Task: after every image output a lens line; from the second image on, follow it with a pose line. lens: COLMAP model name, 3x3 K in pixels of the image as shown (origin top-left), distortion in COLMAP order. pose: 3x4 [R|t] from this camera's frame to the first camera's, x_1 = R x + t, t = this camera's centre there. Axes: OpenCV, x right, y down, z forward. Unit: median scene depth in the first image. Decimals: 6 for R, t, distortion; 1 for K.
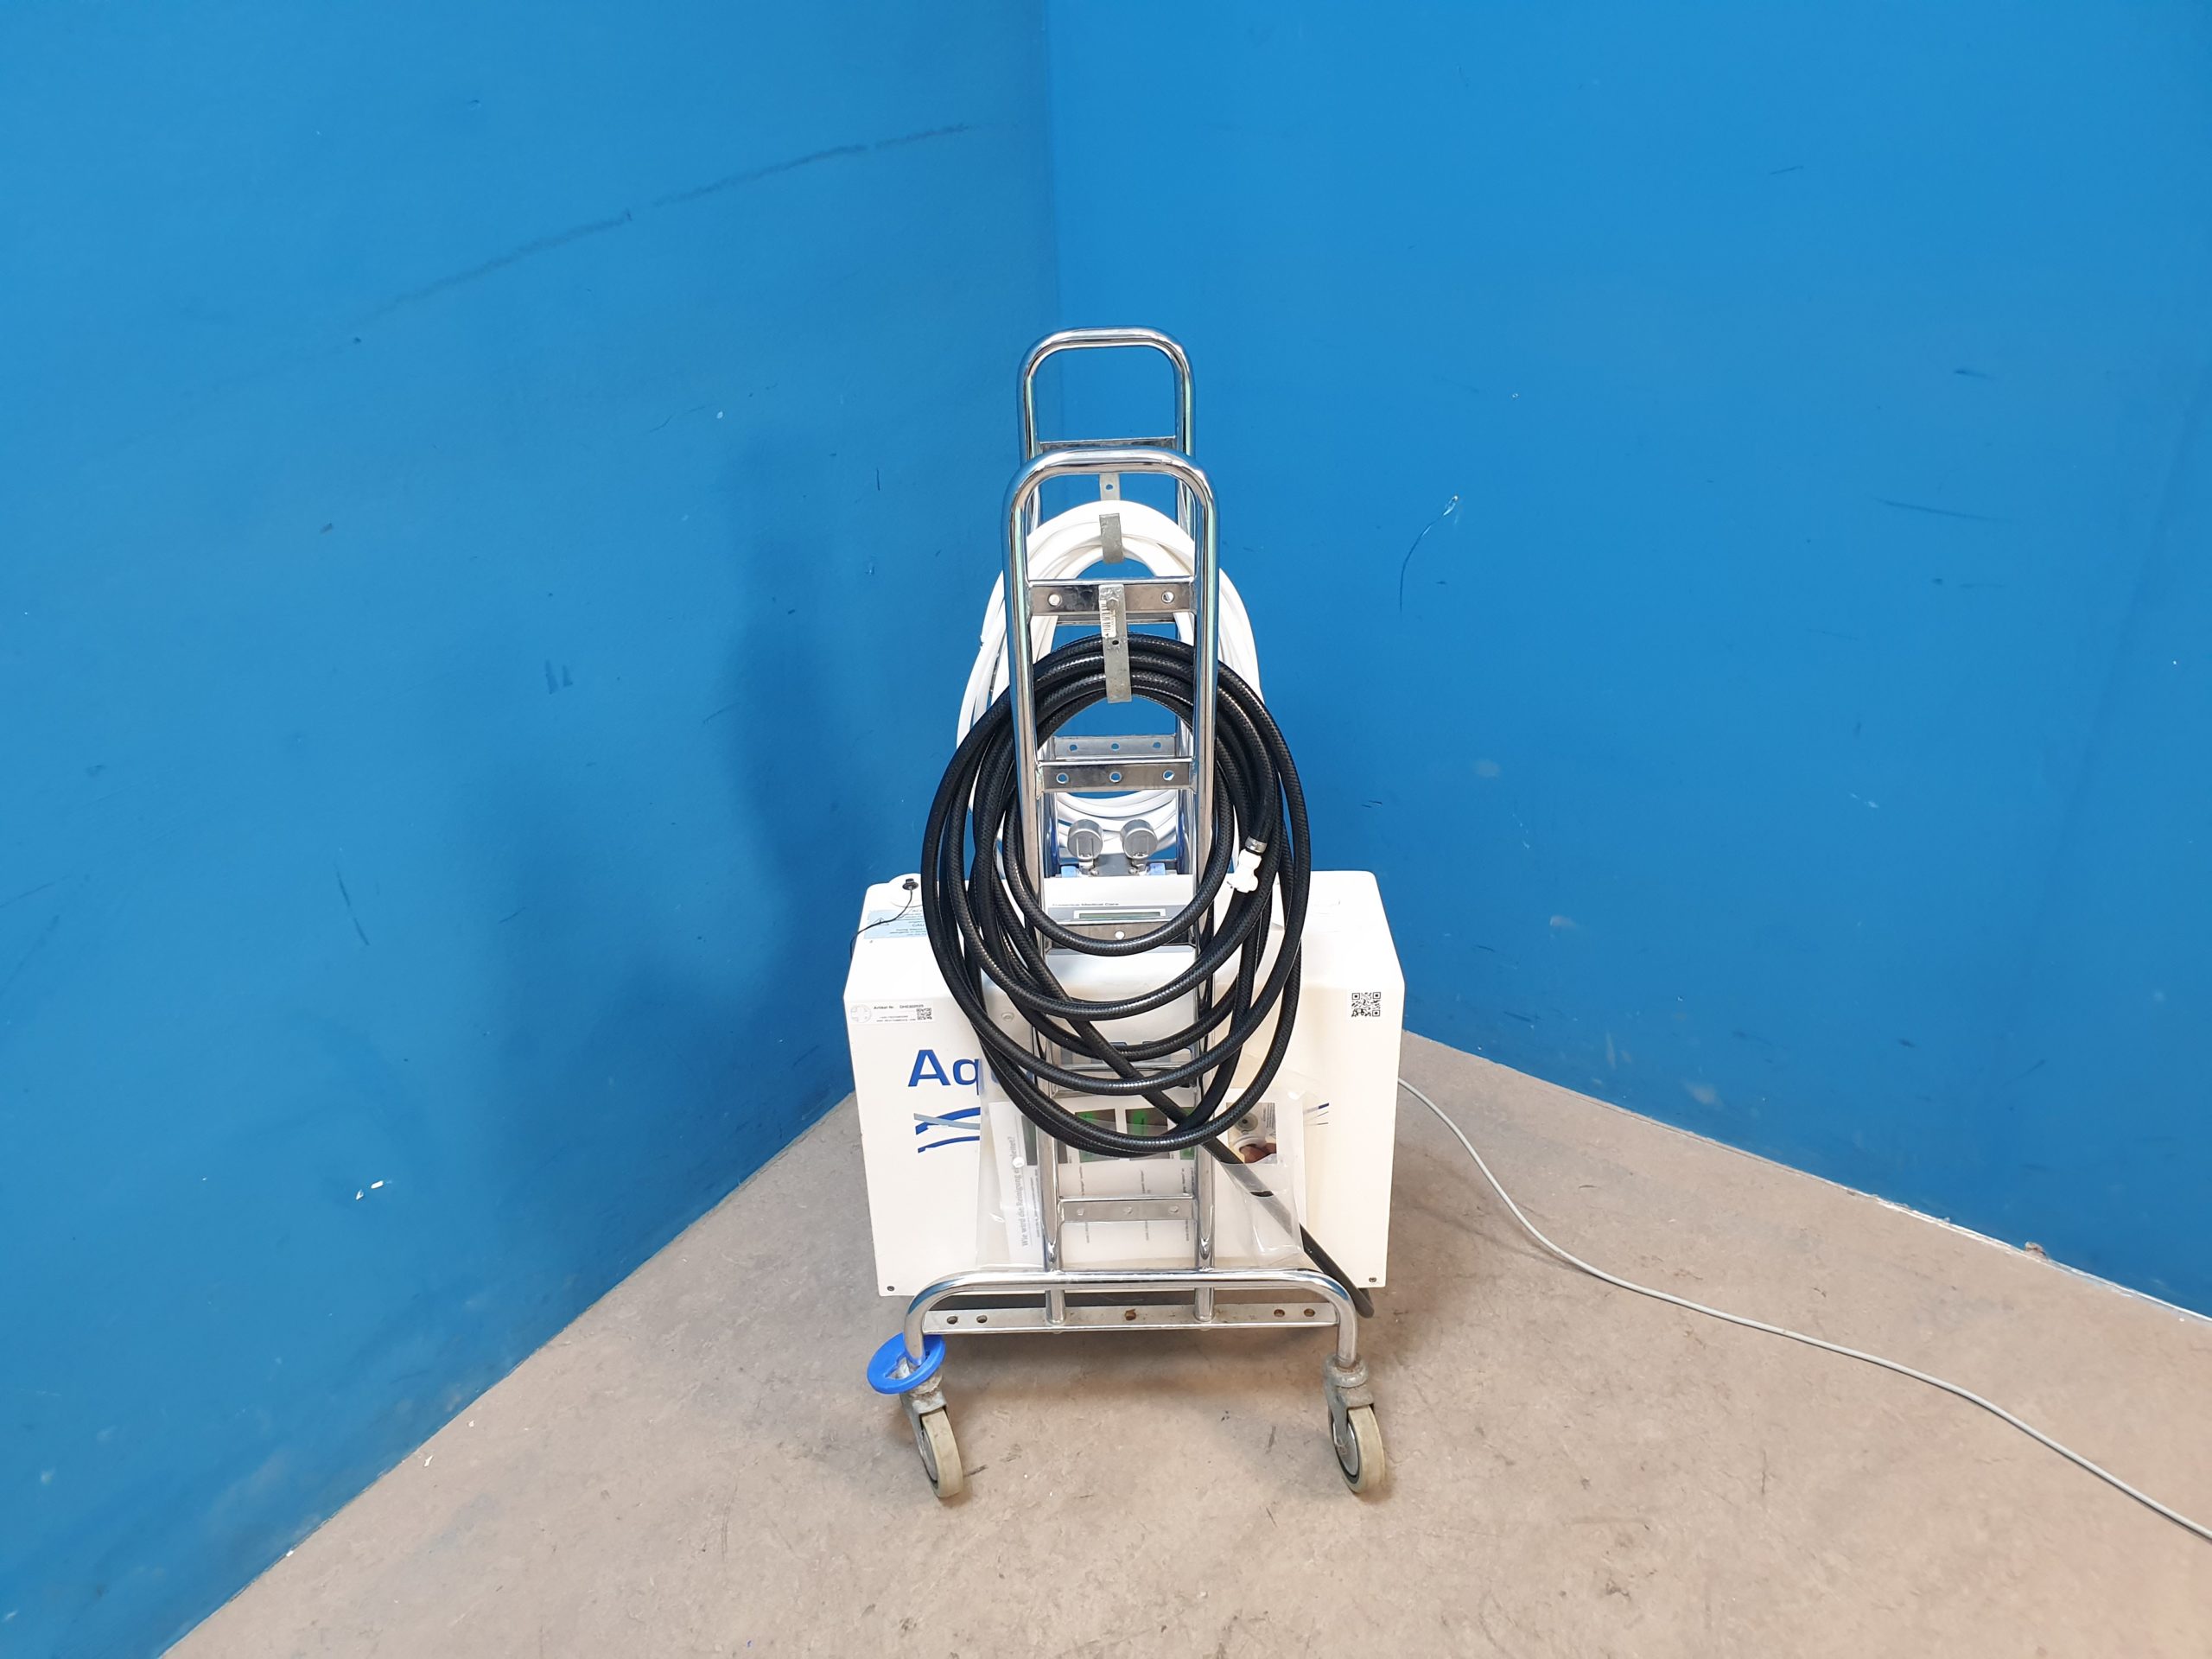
lens RADIAL K [[1731.7, 0, 1091.5], [0, 1731.7, 827.3], [0, 0, 1]] dist [-0.012829, 0.039585]
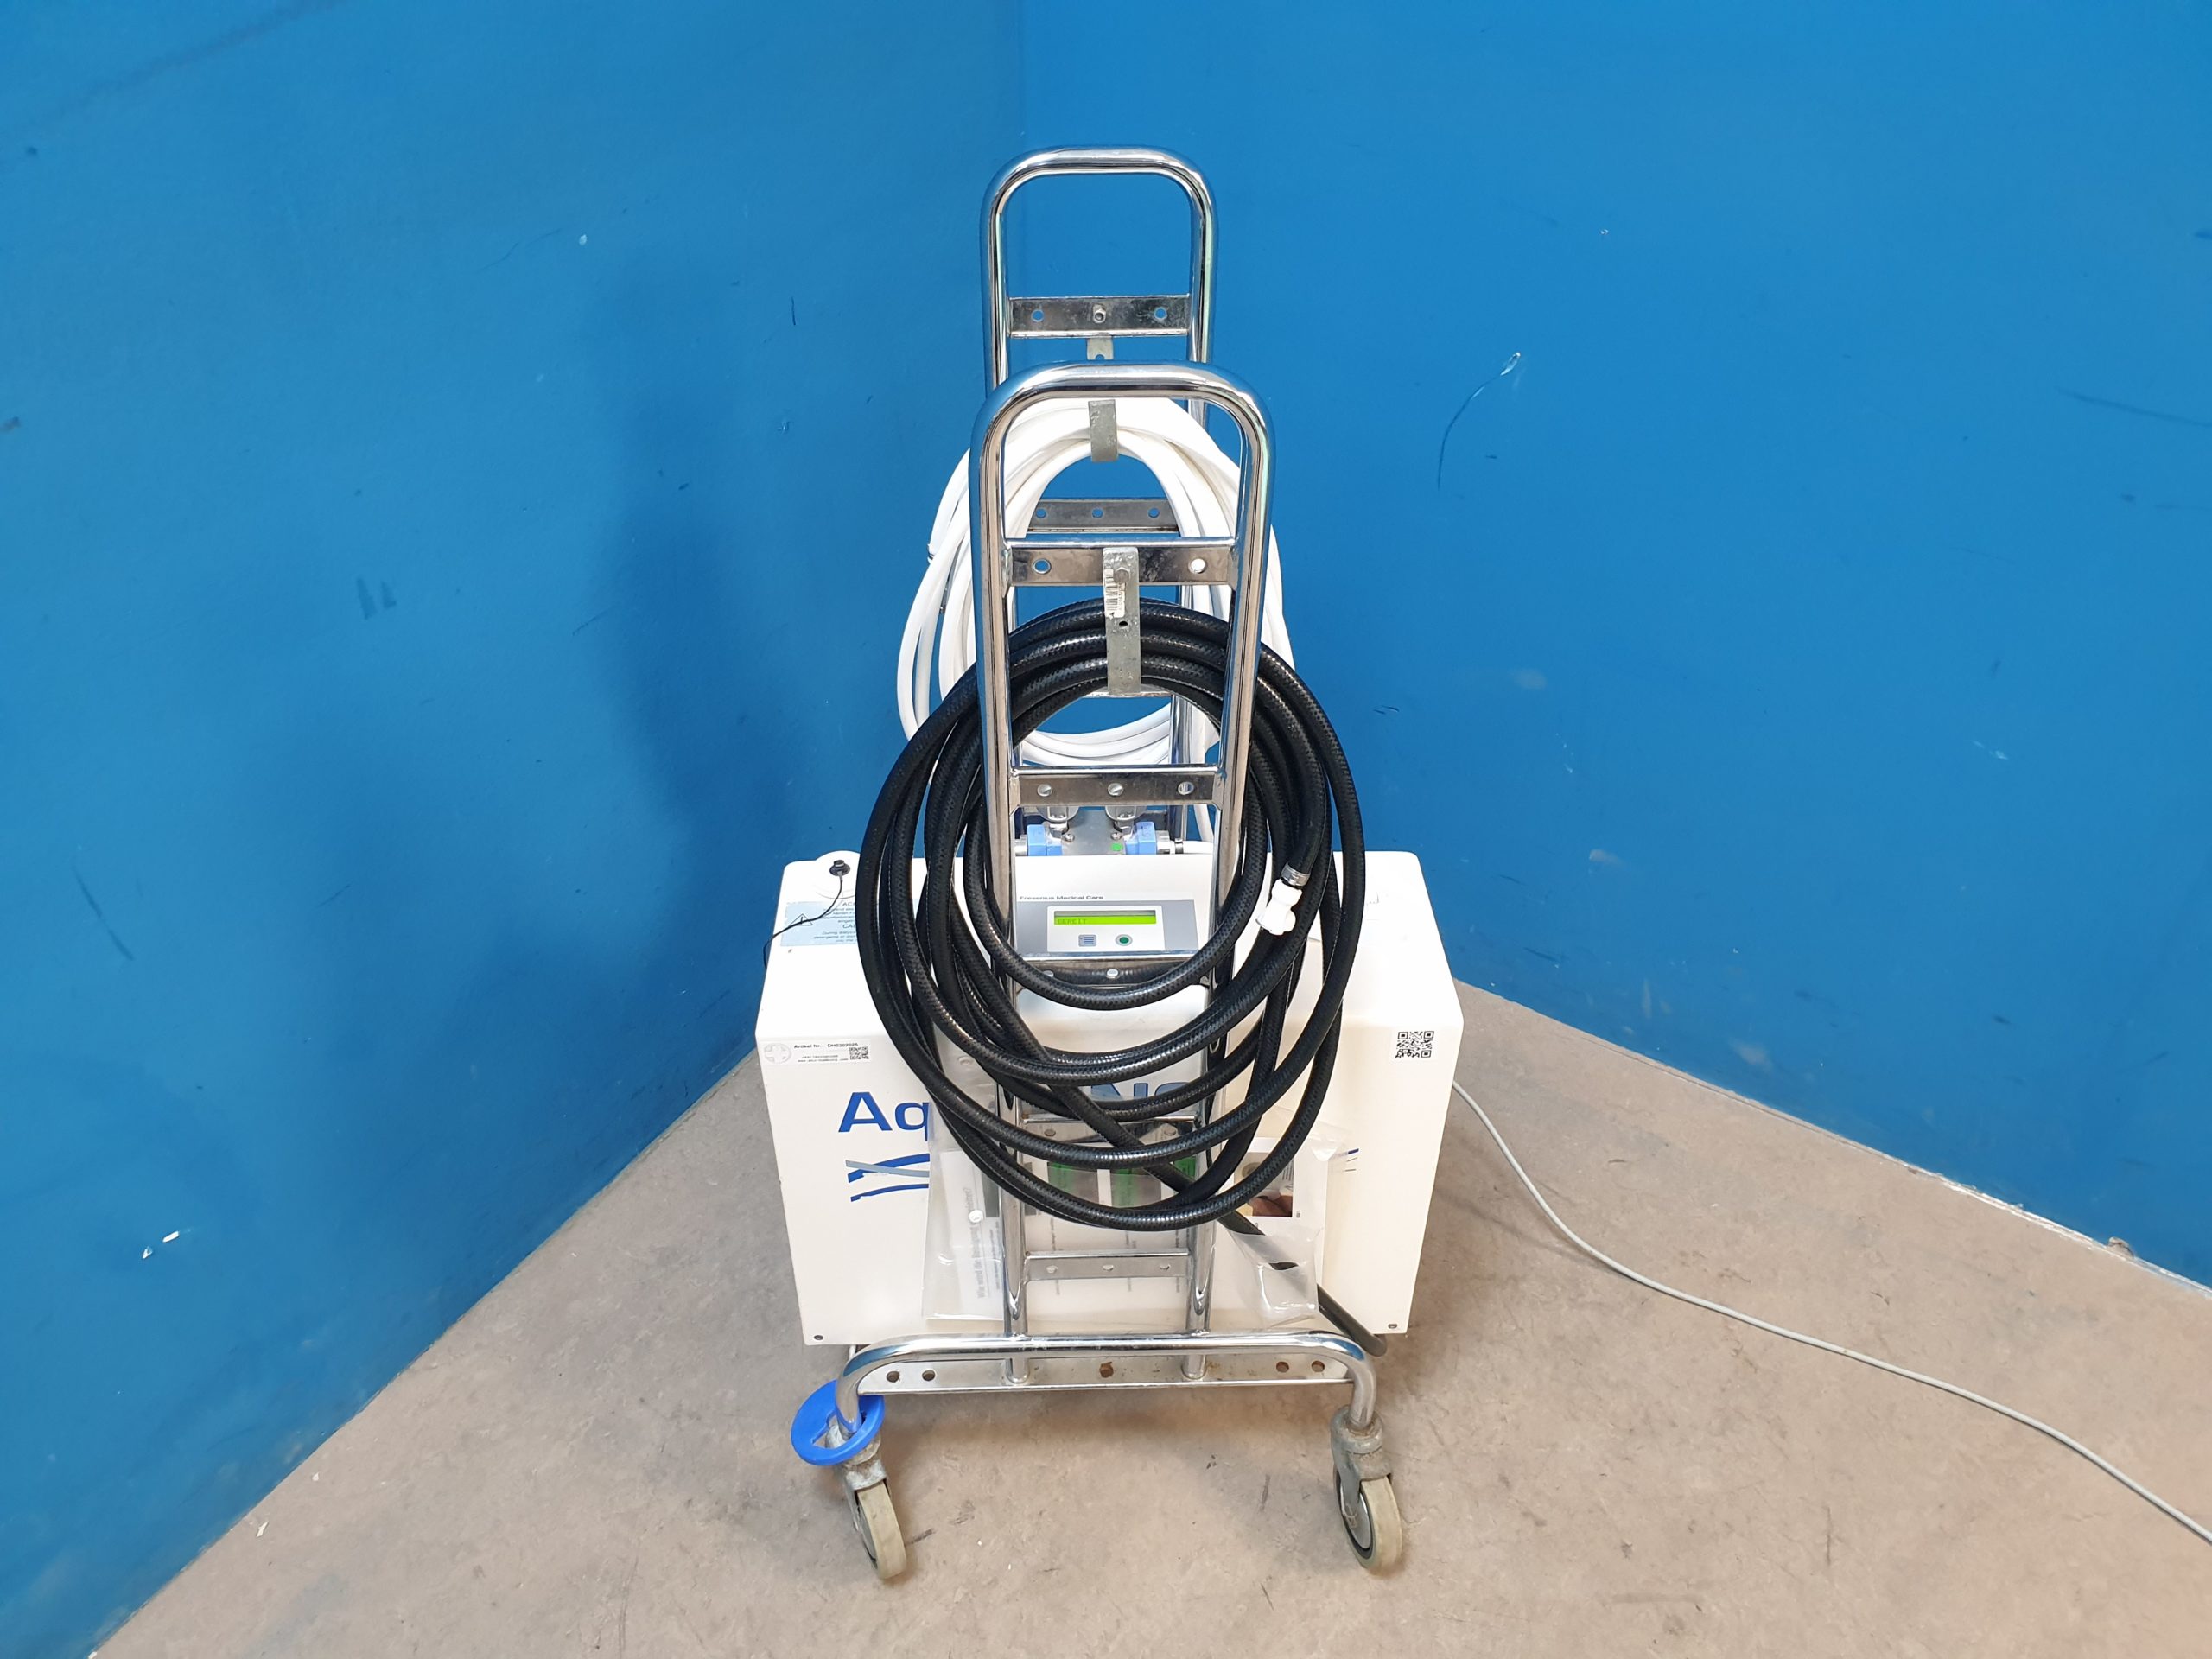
lens RADIAL K [[1731.7, 0, 1102.3], [0, 1731.7, 826.4], [0, 0, 1]] dist [-0.012829, 0.039585]
pose [[0.998638, 0.009650, 0.051284, -0.025032], [-0.017127, 0.988923, 0.147436, -0.102574], [-0.049293, -0.148114, 0.987741, 0.208915]]
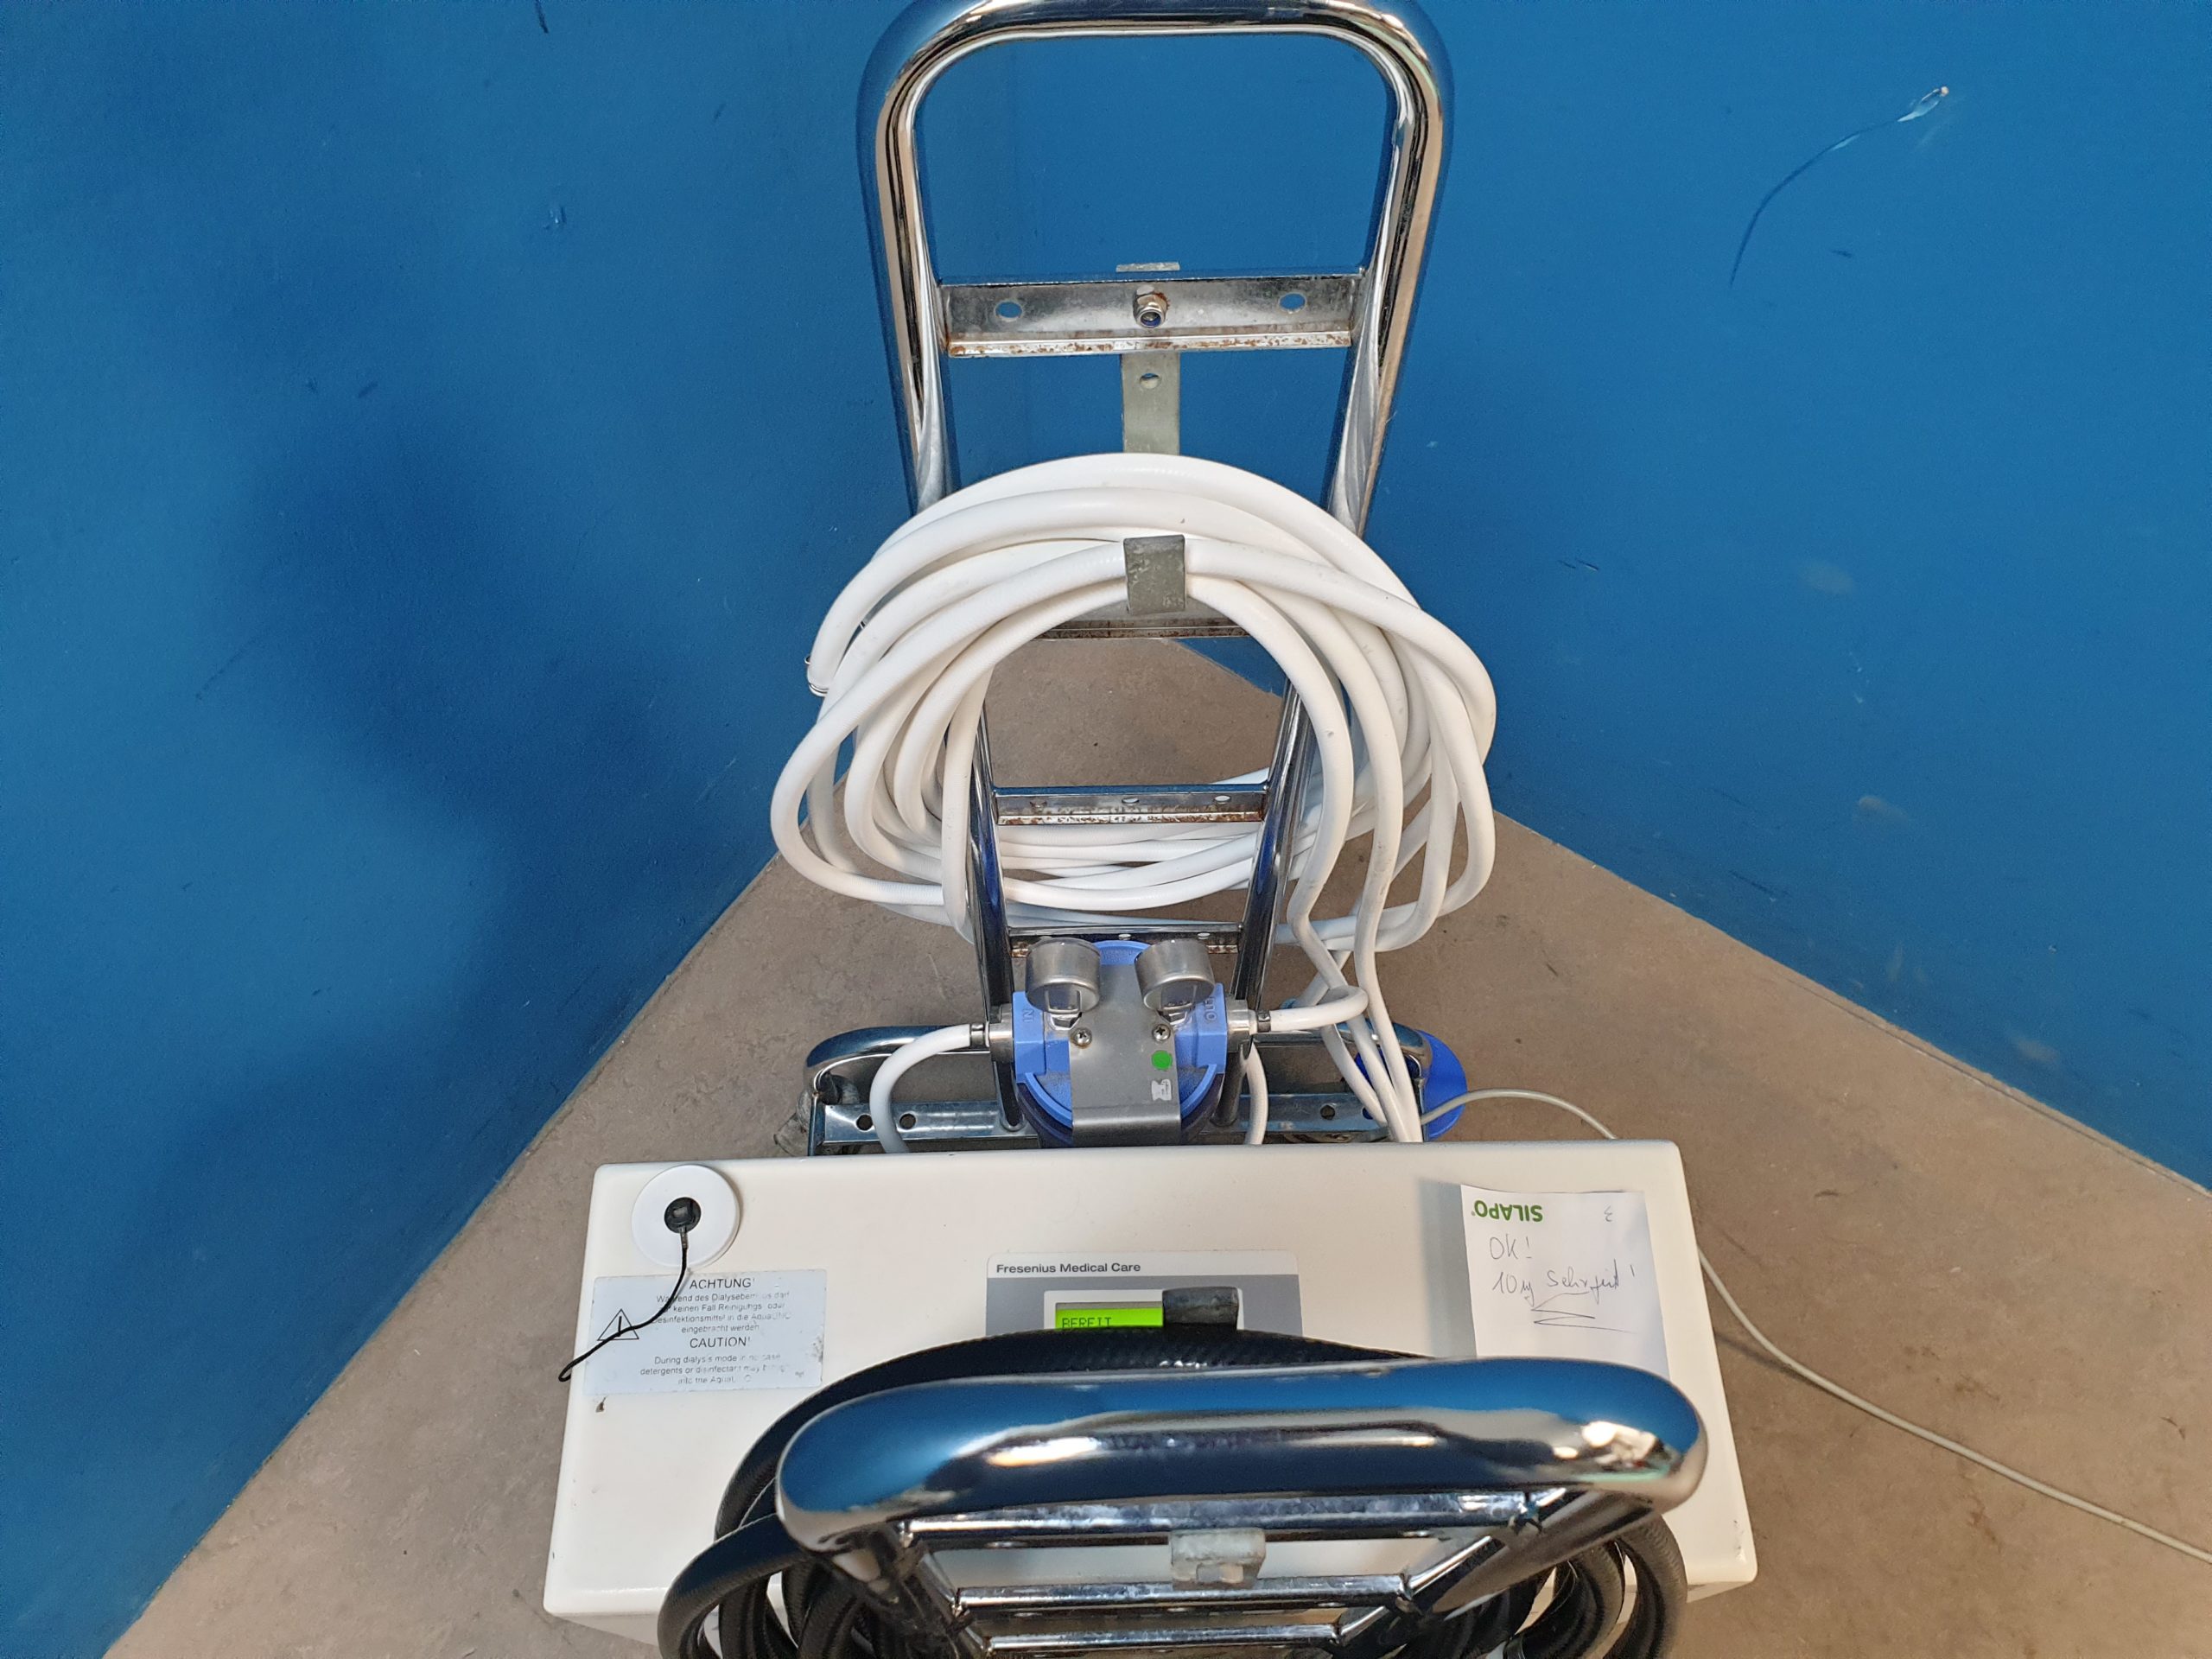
lens RADIAL K [[1731.7, 0, 1111.1], [0, 1731.7, 816.7], [0, 0, 1]] dist [-0.012829, 0.039585]
pose [[0.998854, -0.003108, 0.047758, -0.013367], [-0.022047, 0.855819, 0.516806, -0.291206], [-0.042479, -0.517266, 0.854770, 0.644715]]
